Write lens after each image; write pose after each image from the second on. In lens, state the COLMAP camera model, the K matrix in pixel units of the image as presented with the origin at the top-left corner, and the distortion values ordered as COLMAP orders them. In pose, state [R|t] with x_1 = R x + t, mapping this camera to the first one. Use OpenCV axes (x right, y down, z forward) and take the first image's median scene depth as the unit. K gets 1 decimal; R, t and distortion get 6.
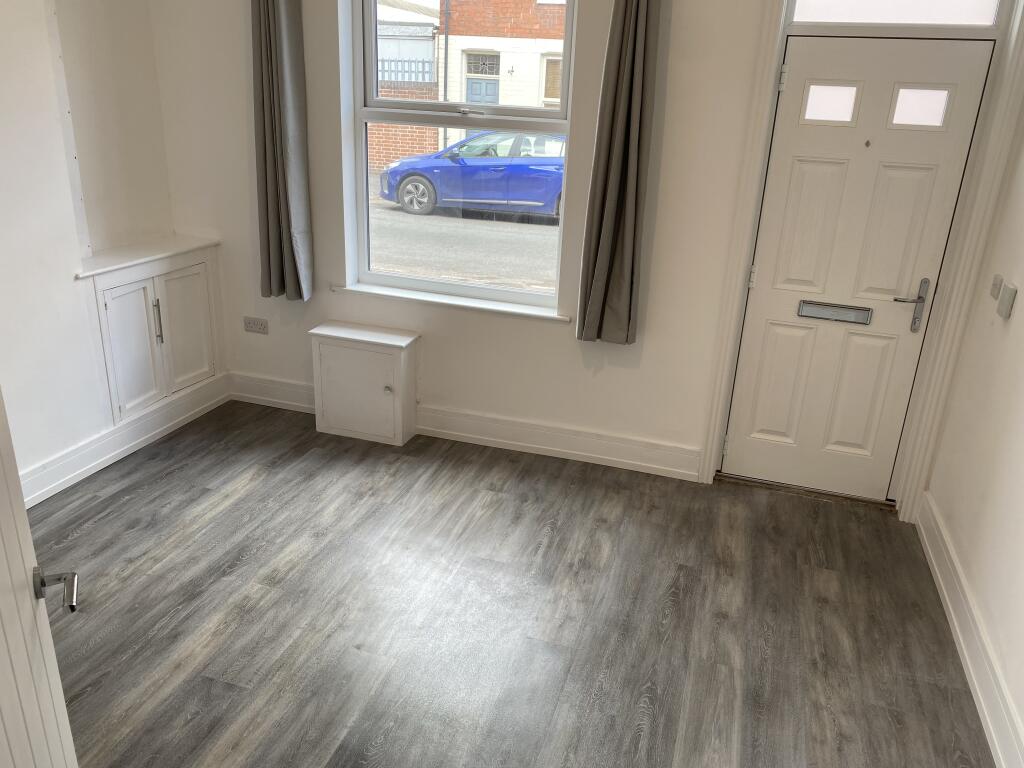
lens RADIAL K [[780.8, 0, 512.0], [0, 780.8, 384.0], [0, 0, 1]] dist [-0.003104, 0.038585]
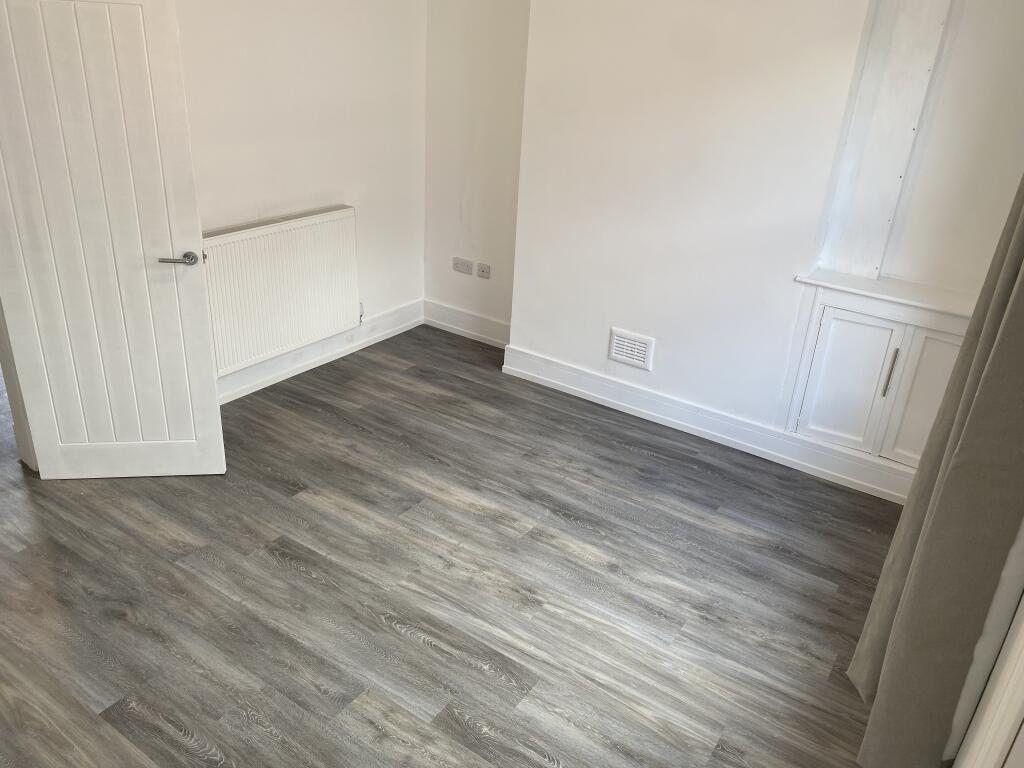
lens RADIAL K [[780.8, 0, 512.0], [0, 780.8, 384.0], [0, 0, 1]] dist [-0.003104, 0.038585]
pose [[-0.280899, 0.350176, -0.893573, 0.508432], [-0.404941, 0.800882, 0.441147, -0.323043], [0.870125, 0.485762, -0.083166, 0.818292]]
